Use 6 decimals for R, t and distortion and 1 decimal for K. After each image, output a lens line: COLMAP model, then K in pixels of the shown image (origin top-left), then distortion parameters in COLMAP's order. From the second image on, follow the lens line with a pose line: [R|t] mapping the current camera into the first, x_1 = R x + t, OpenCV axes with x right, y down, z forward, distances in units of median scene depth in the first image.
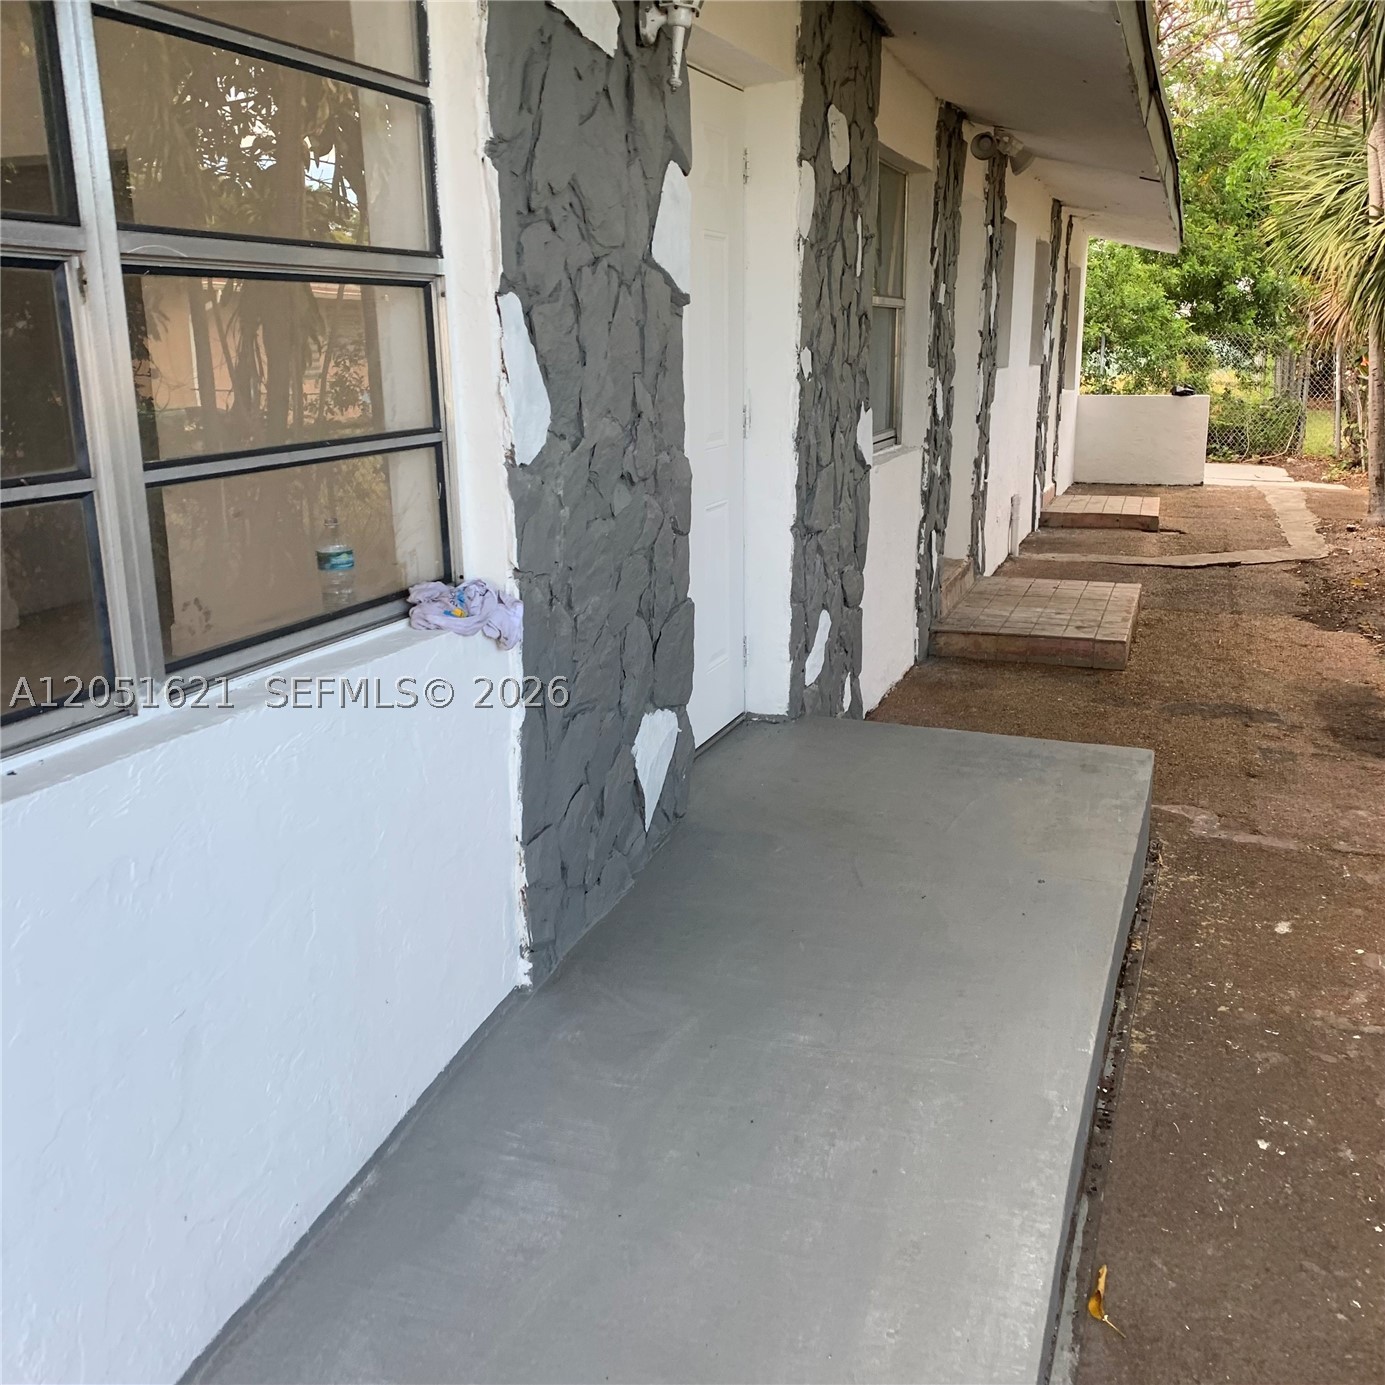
lens RADIAL K [[1355.3, 0, 692.5], [0, 1355.3, 692.5], [0, 0, 1]] dist [-0.000474, 0.007874]
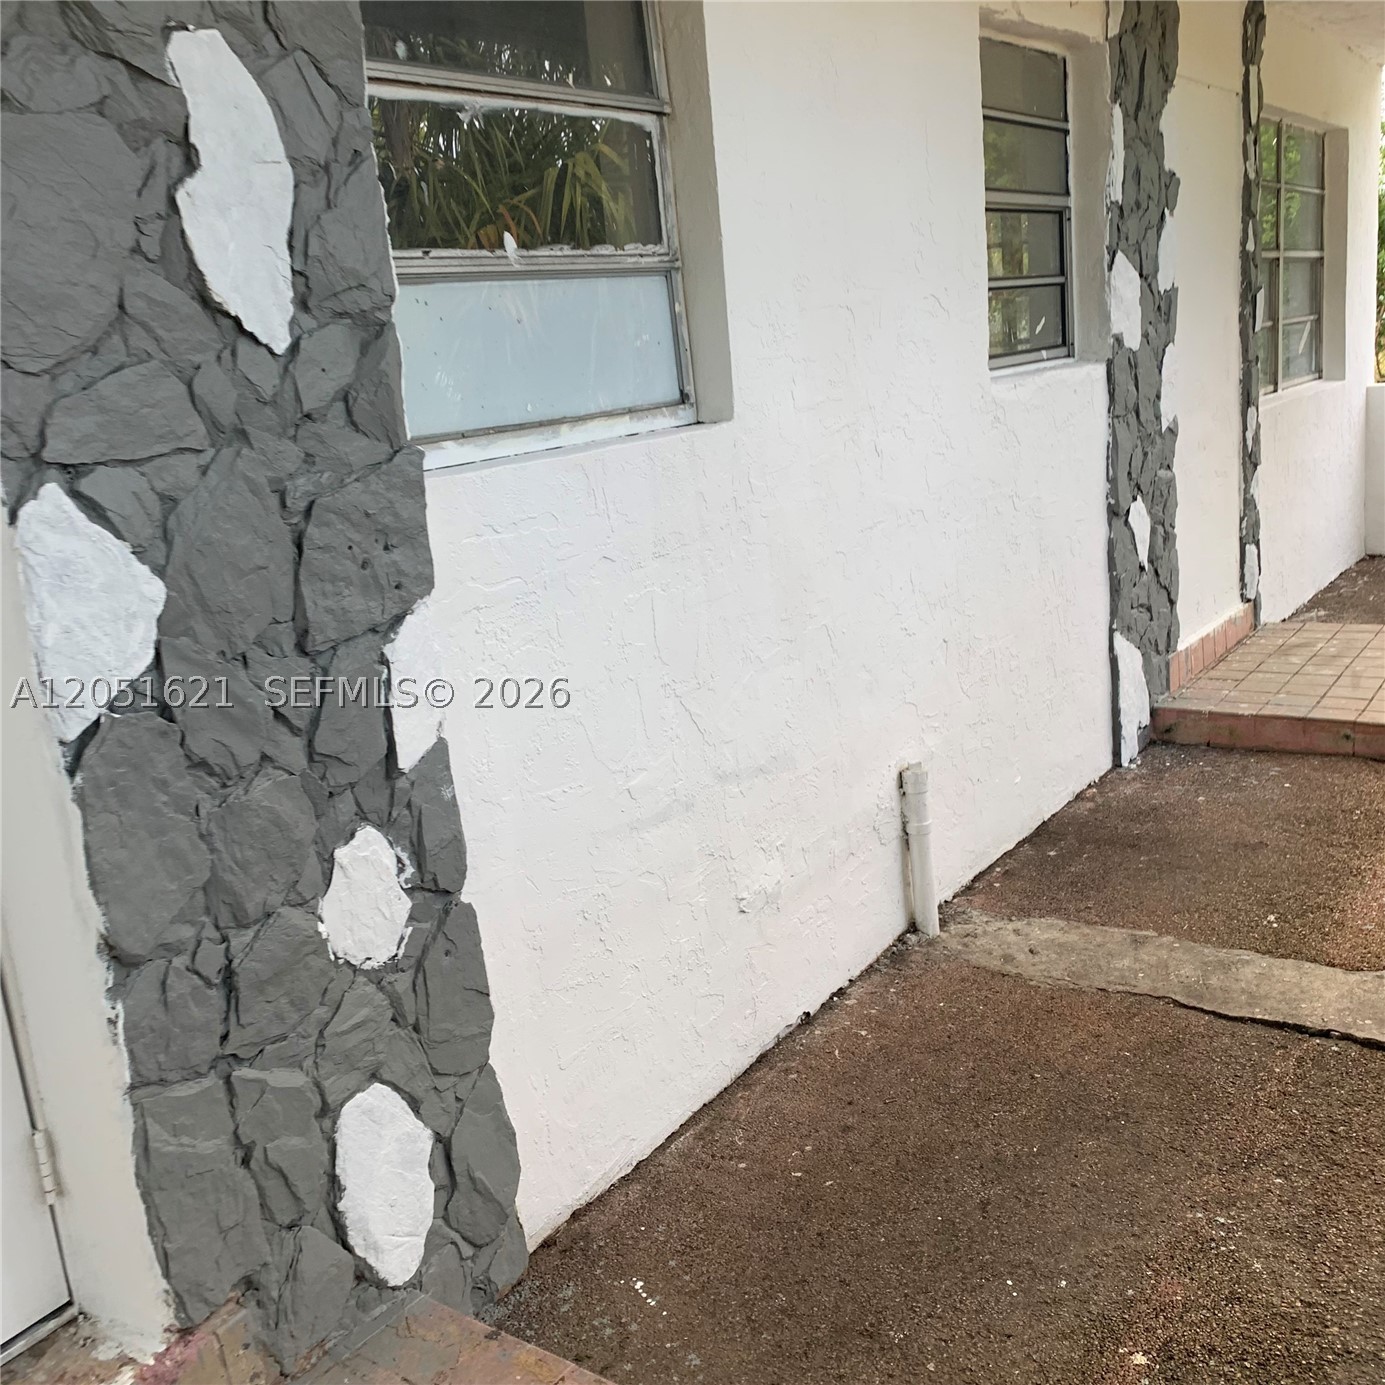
lens RADIAL K [[1410.0, 0, 693.1], [0, 1410.0, 701.3], [0, 0, 1]] dist [0.010760, -0.000012]
pose [[0.961366, -0.005816, -0.275213, 0.243811], [0.009293, 0.999893, 0.011333, -0.143378], [0.275118, -0.013453, 0.961316, 0.553890]]
